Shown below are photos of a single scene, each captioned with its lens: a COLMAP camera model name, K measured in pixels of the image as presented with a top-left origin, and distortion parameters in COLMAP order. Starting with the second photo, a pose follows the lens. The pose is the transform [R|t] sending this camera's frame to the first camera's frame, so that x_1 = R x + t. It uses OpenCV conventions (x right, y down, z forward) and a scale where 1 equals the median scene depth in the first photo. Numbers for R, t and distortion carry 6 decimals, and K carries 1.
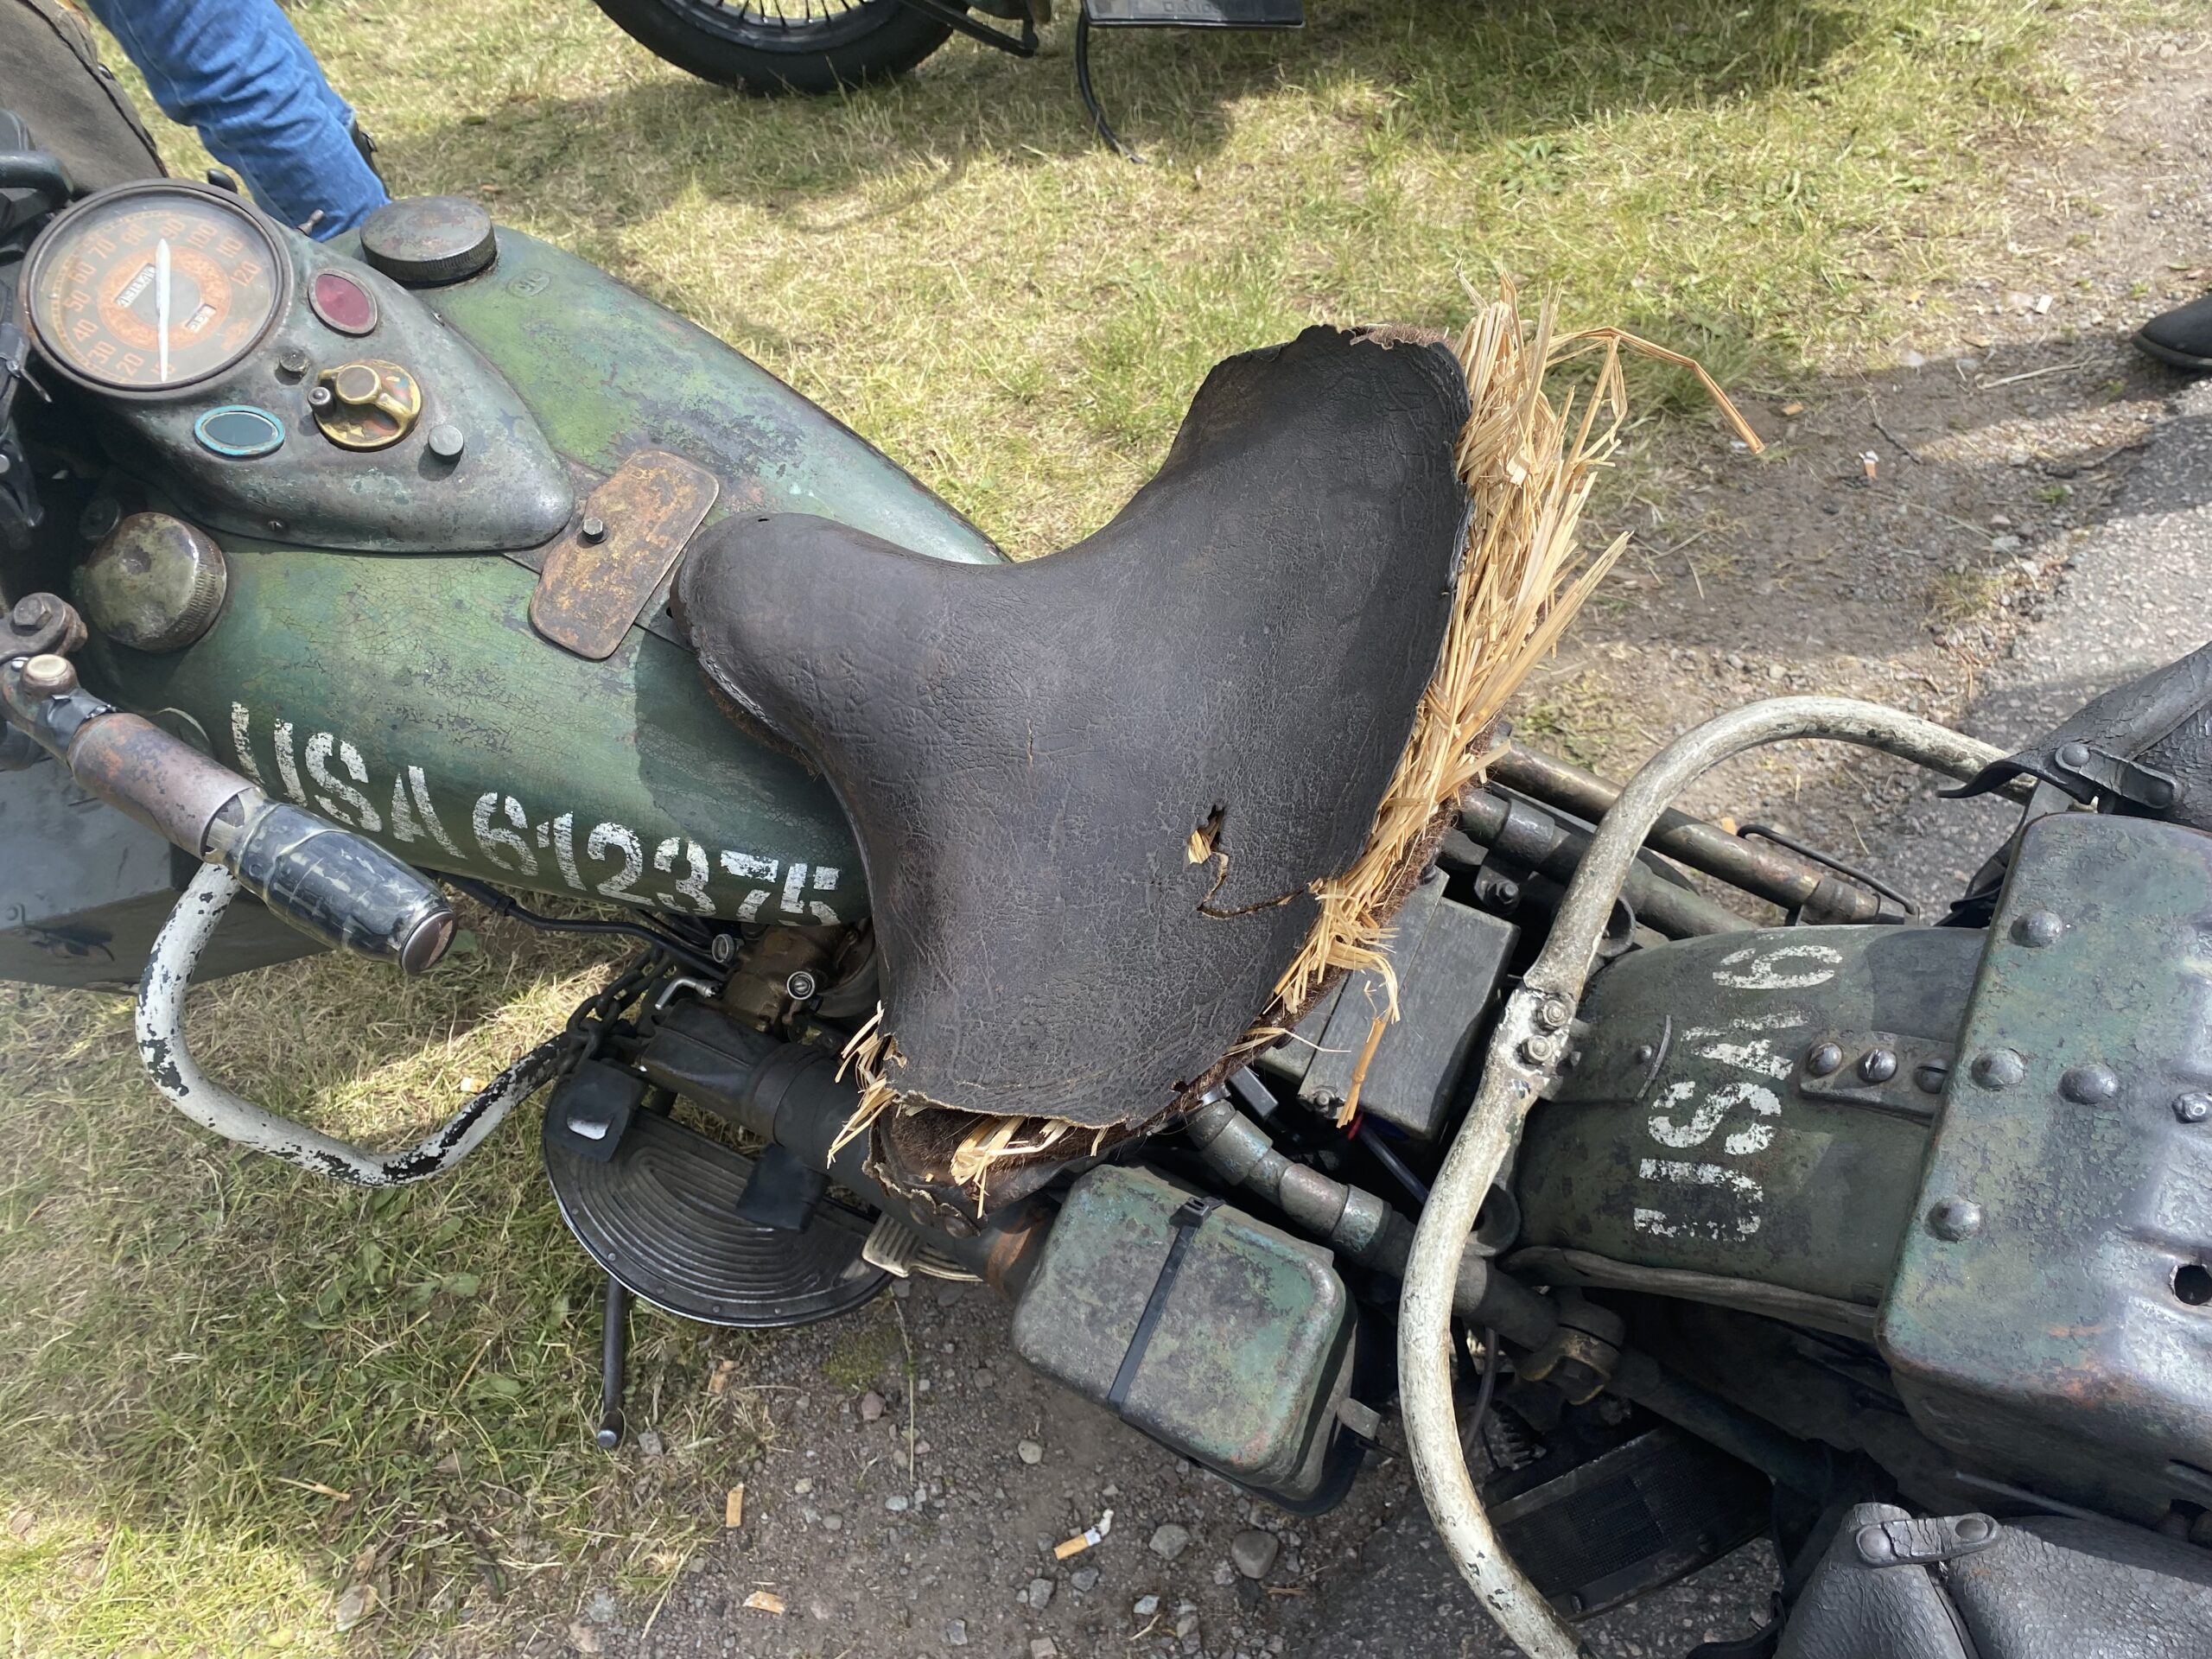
lens RADIAL K [[1641.9, 0, 1106.0], [0, 1641.9, 829.5], [0, 0, 1]] dist [0.008695, 0.009487]
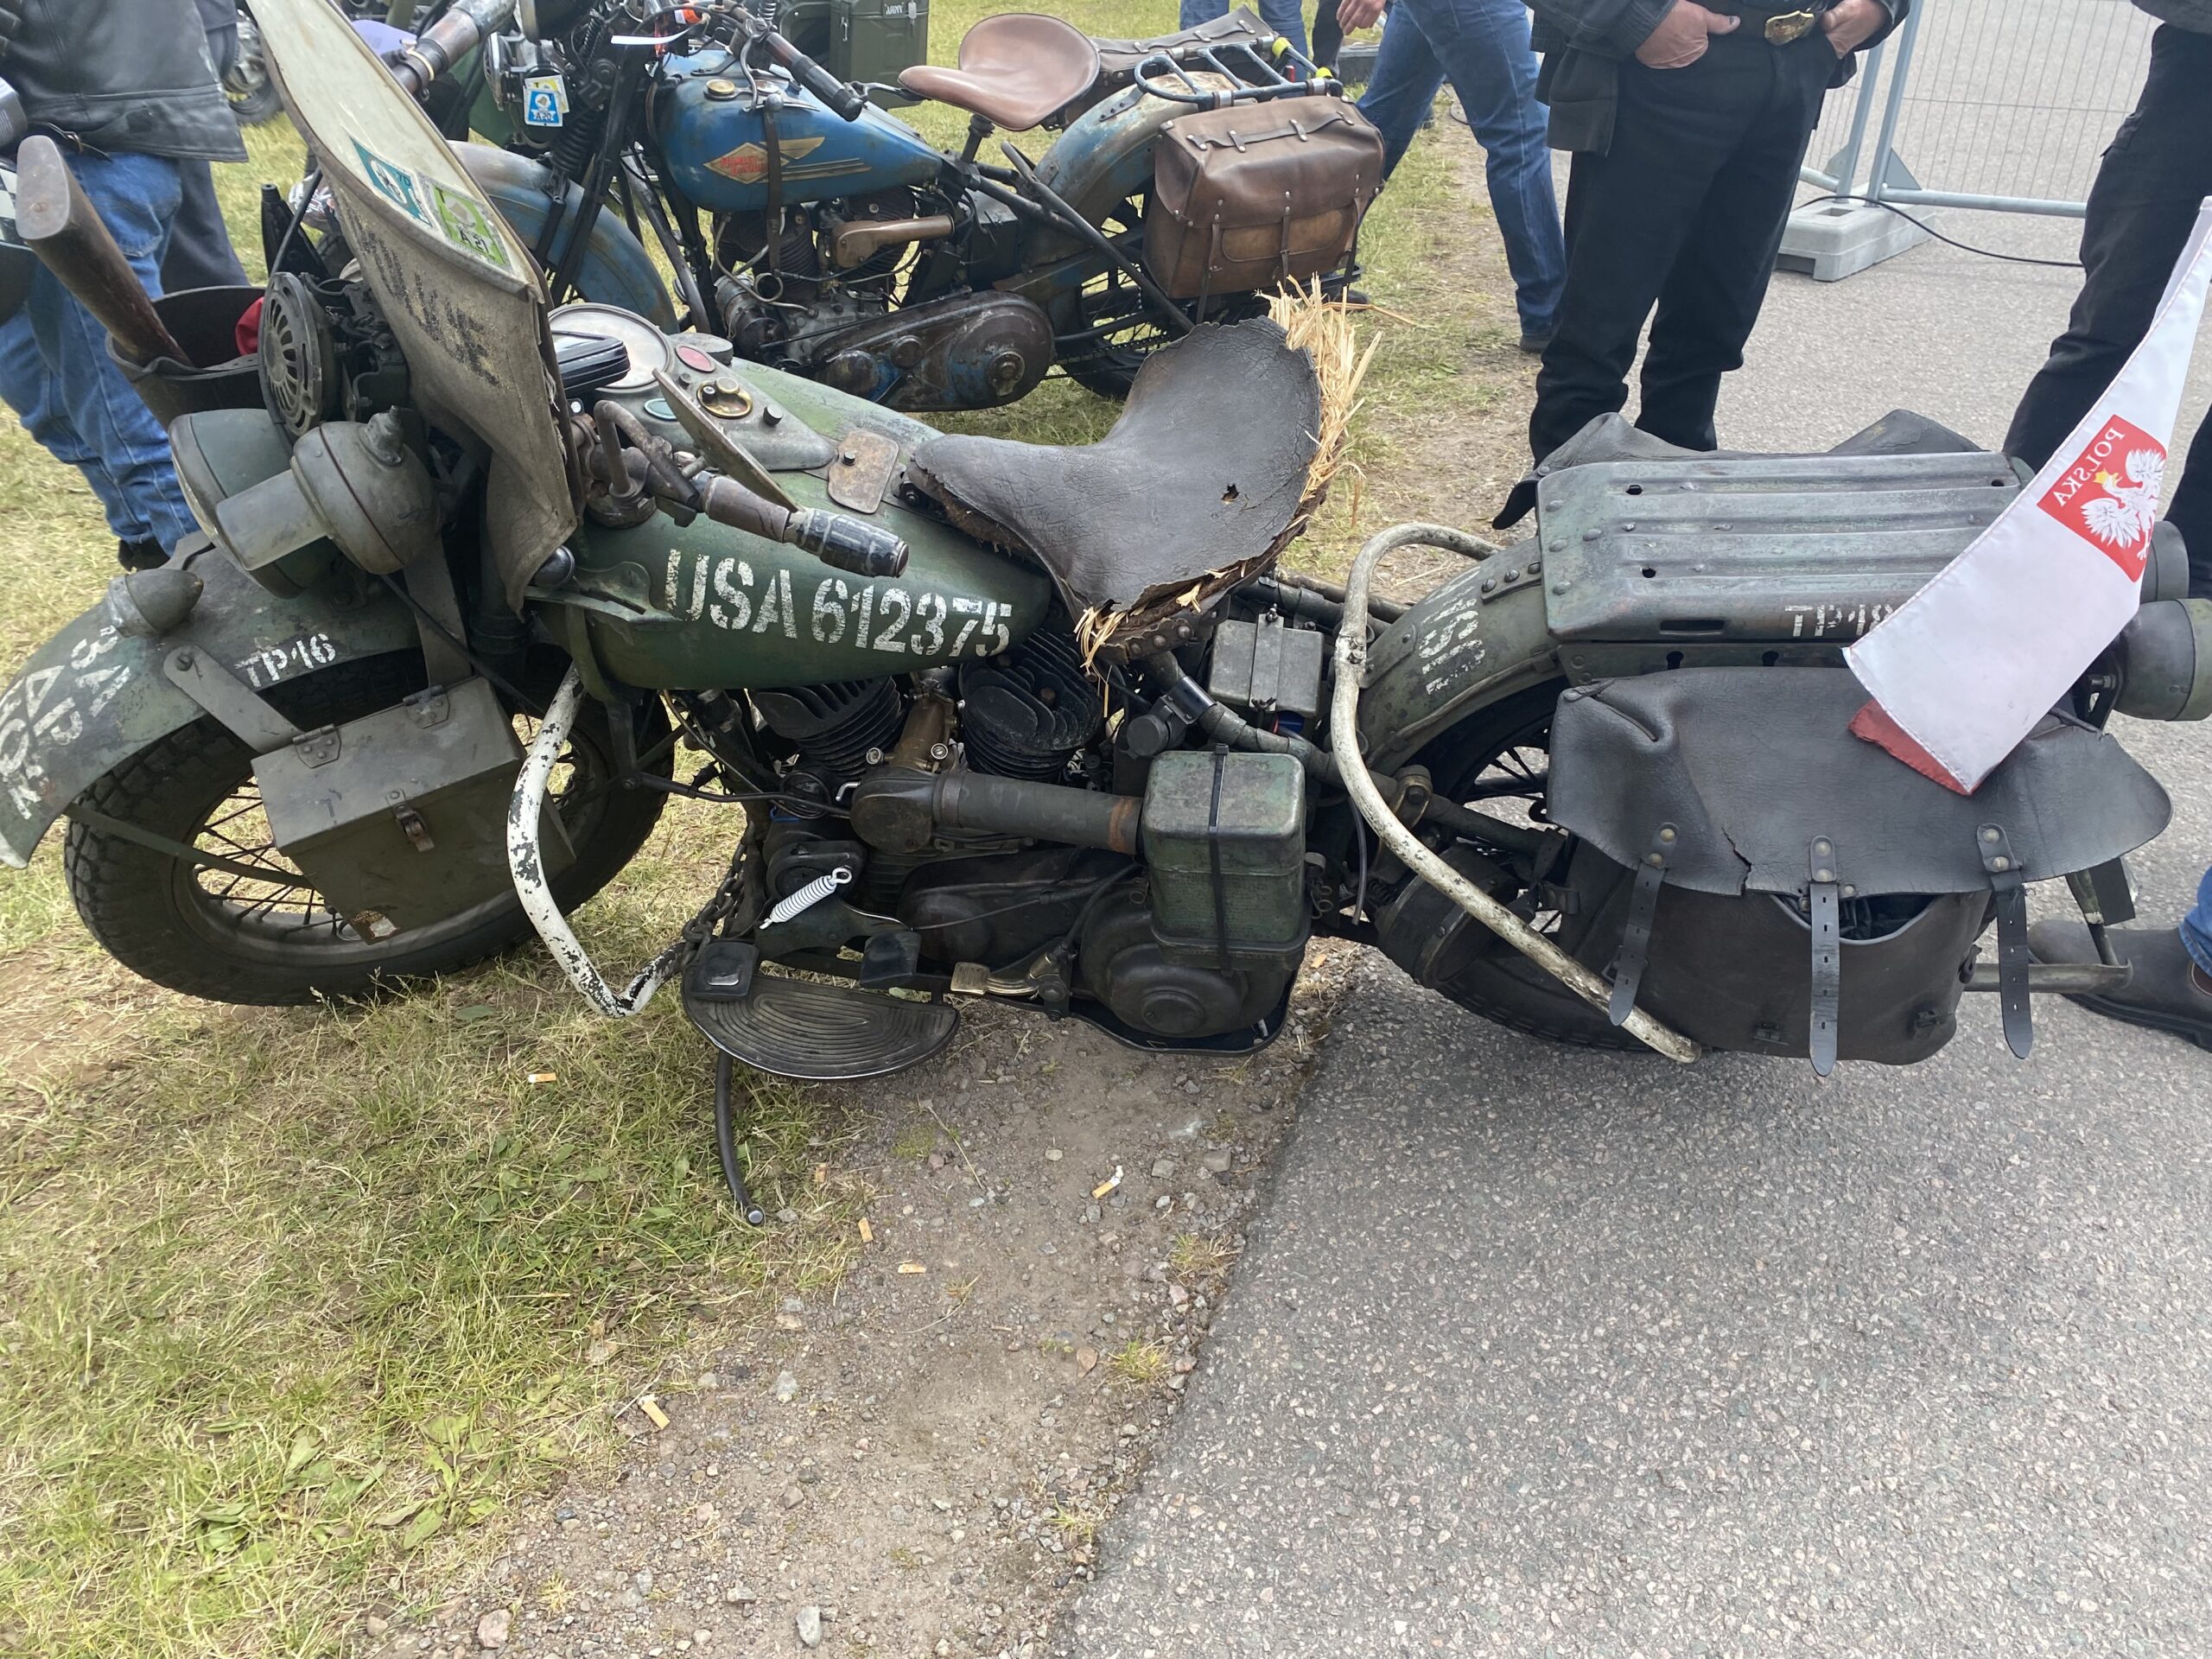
lens RADIAL K [[1540.8, 0, 1106.0], [0, 1540.8, 829.5], [0, 0, 1]] dist [0.098761, 0.001537]
pose [[0.939491, -0.128542, 0.317543, -0.663059], [0.211653, 0.946656, -0.242994, 0.732484], [-0.269369, 0.295499, 0.916581, -0.612098]]
